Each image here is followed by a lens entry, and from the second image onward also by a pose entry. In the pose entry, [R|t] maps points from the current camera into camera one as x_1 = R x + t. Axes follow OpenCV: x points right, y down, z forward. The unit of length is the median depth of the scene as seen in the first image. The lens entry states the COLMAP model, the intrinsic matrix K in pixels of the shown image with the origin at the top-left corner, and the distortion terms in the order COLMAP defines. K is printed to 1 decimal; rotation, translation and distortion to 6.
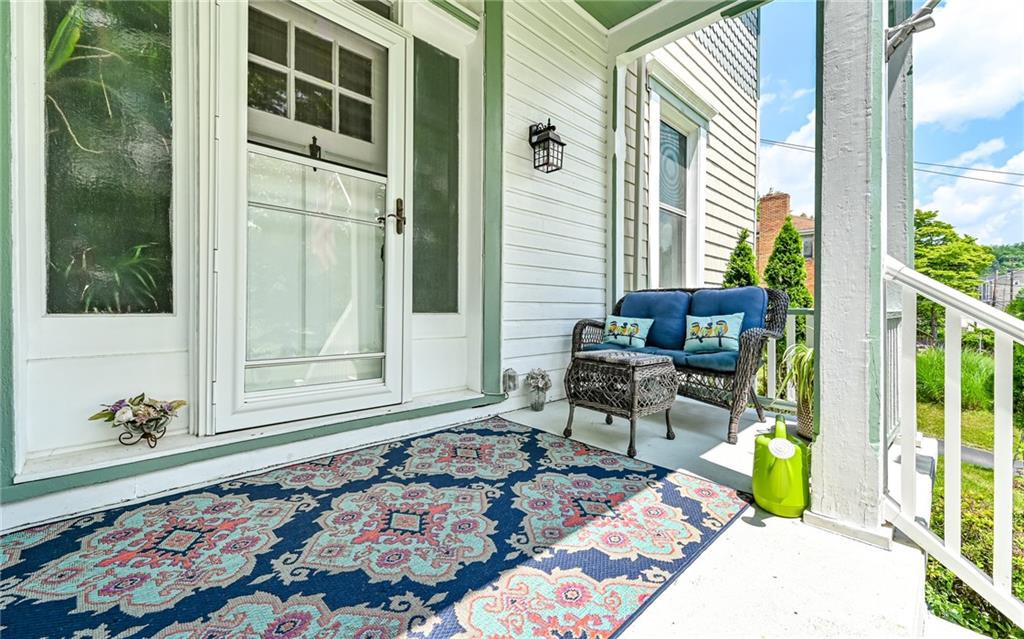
lens RADIAL K [[410.6, 0, 522.9], [0, 410.6, 299.5], [0, 0, 1]] dist [0.000409, -0.000194]
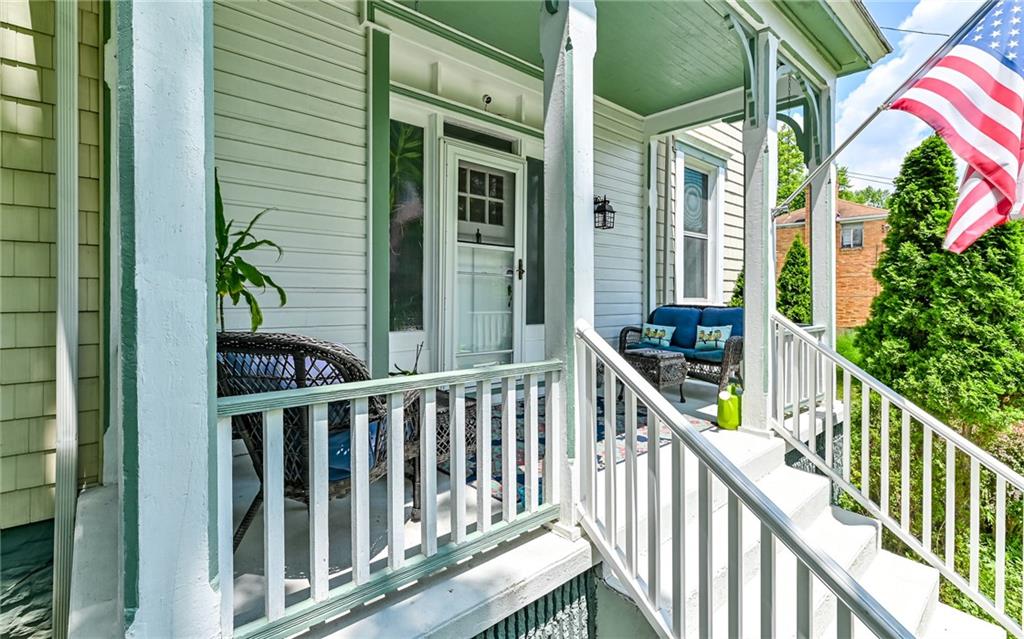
lens RADIAL K [[461.7, 0, 521.3], [0, 461.7, 284.8], [0, 0, 1]] dist [0.000440, 0.000014]
pose [[0.998663, -0.000938, -0.051689, -0.156941], [0.000935, 1.000000, -0.000076, -0.110150], [0.051689, 0.000028, 0.998663, -0.719314]]
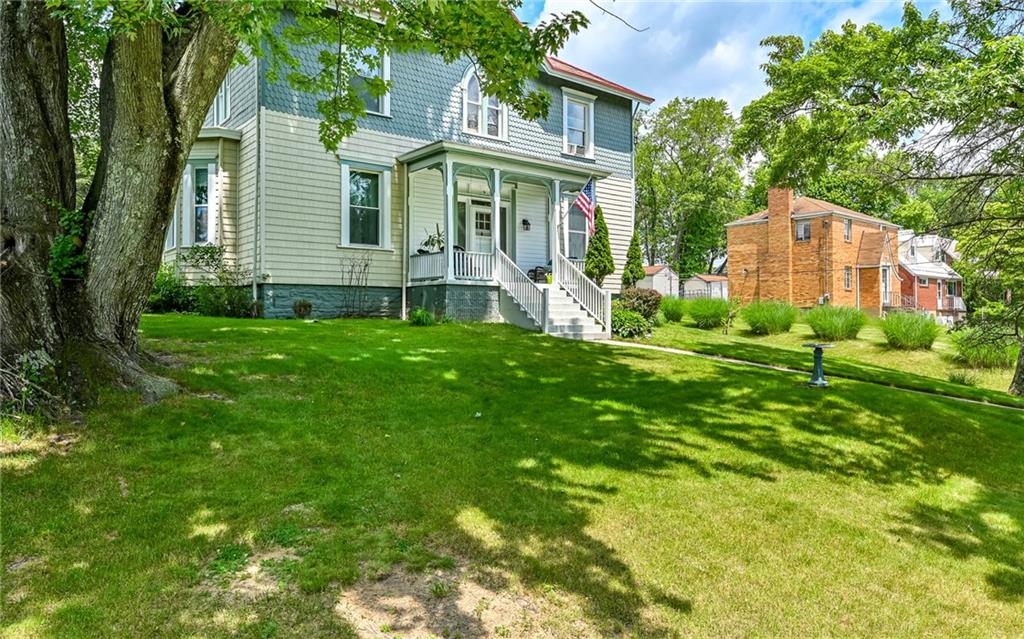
lens RADIAL K [[587.8, 0, 521.6], [0, 587.8, 330.6], [0, 0, 1]] dist [0.004521, 0.001085]
pose [[0.993152, 0.010174, -0.116382, 0.743193], [-0.002590, 0.997873, 0.065134, 0.333991], [0.116797, -0.064387, 0.991067, -5.236972]]
